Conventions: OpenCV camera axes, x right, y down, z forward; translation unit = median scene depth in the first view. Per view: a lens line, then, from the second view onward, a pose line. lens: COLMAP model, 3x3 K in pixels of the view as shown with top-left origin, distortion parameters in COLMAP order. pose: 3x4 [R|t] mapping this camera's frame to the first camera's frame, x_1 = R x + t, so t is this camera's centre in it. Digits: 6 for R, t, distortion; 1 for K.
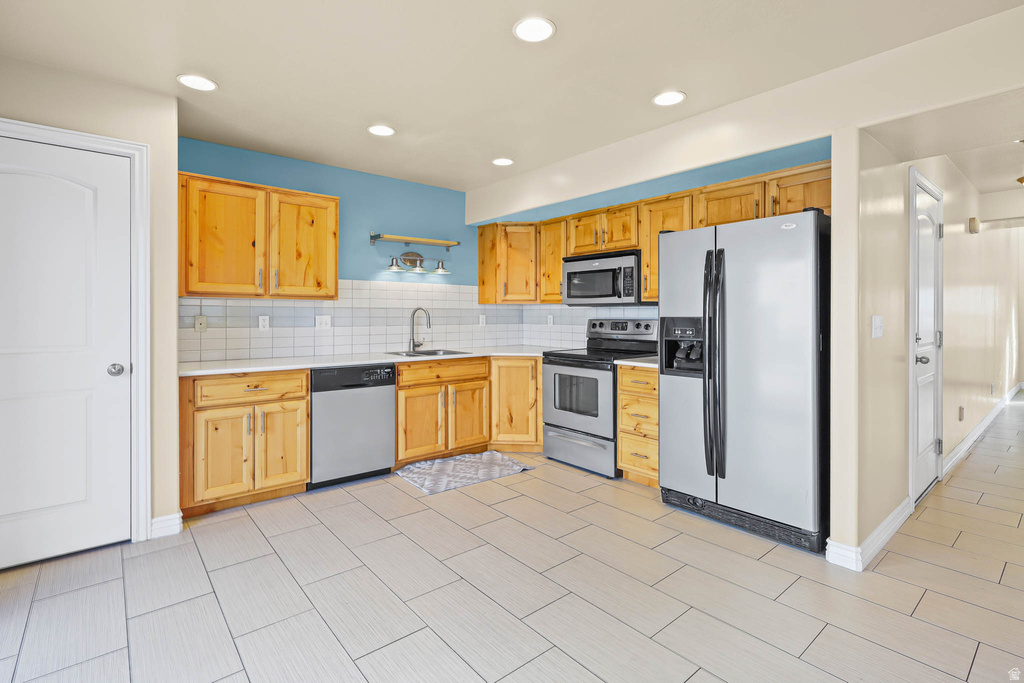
lens RADIAL K [[496.3, 0, 528.6], [0, 496.3, 303.5], [0, 0, 1]] dist [0.002551, 0.000330]
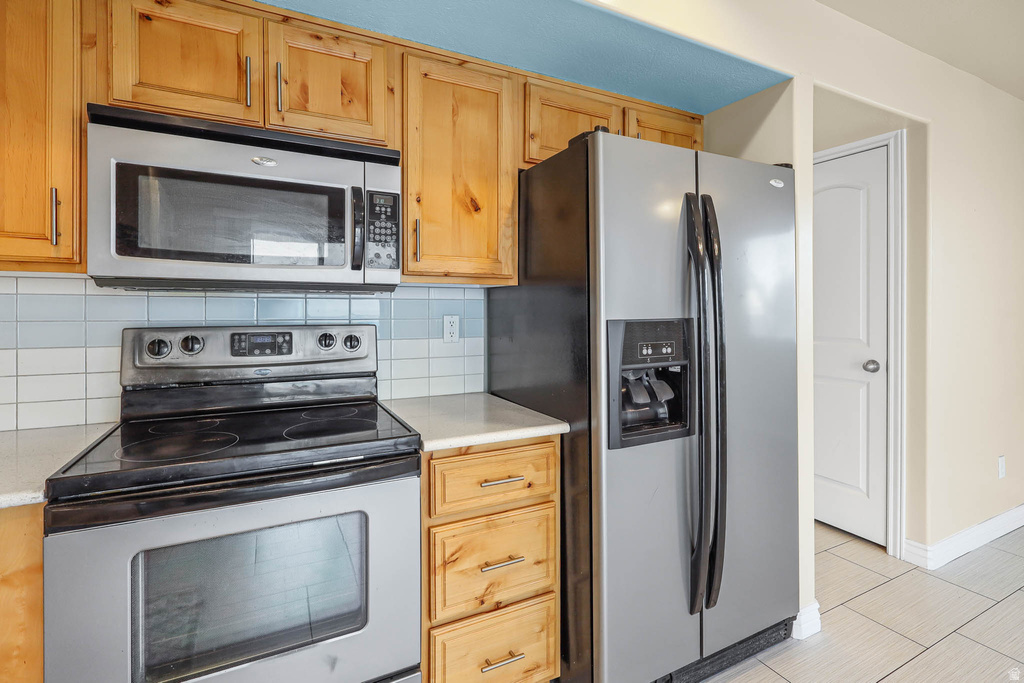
lens RADIAL K [[496.3, 0, 528.6], [0, 496.3, 303.5], [0, 0, 1]] dist [0.002551, 0.000330]
pose [[0.243384, 0.010909, 0.969869, -0.136035], [-0.023601, 0.999707, -0.005322, 0.012382], [-0.969643, -0.021595, 0.243570, 0.713870]]
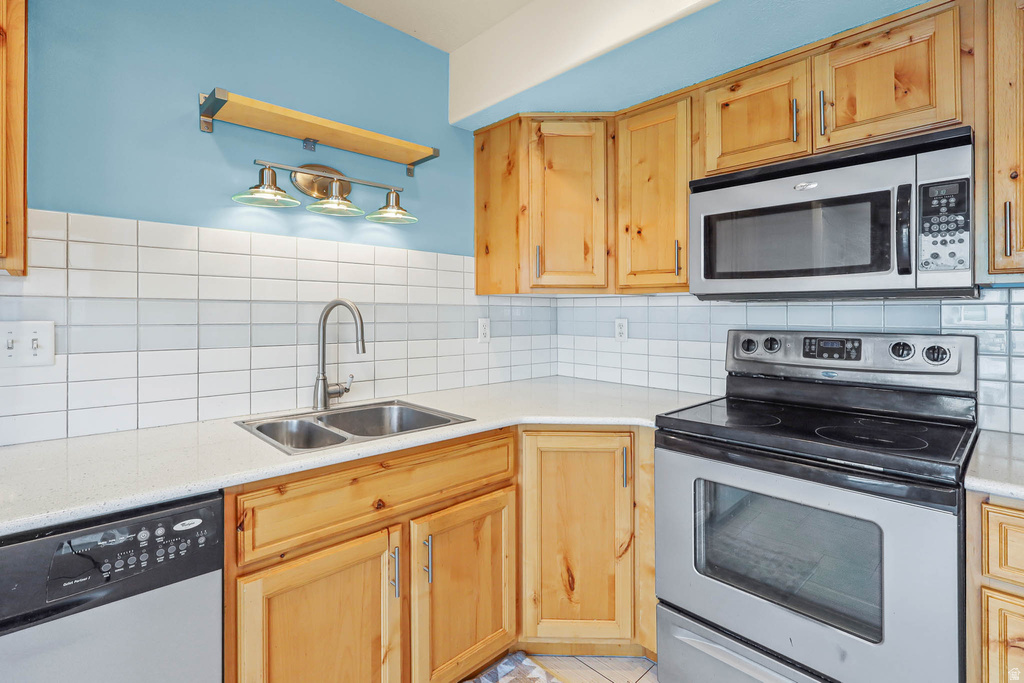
lens RADIAL K [[492.3, 0, 504.1], [0, 492.3, 314.0], [0, 0, 1]] dist [-0.001608, 0.000063]
pose [[0.999775, 0.003572, 0.020931, -0.095639], [-0.004049, 0.999733, 0.022753, 0.009424], [-0.020844, -0.022833, 0.999522, 0.603234]]
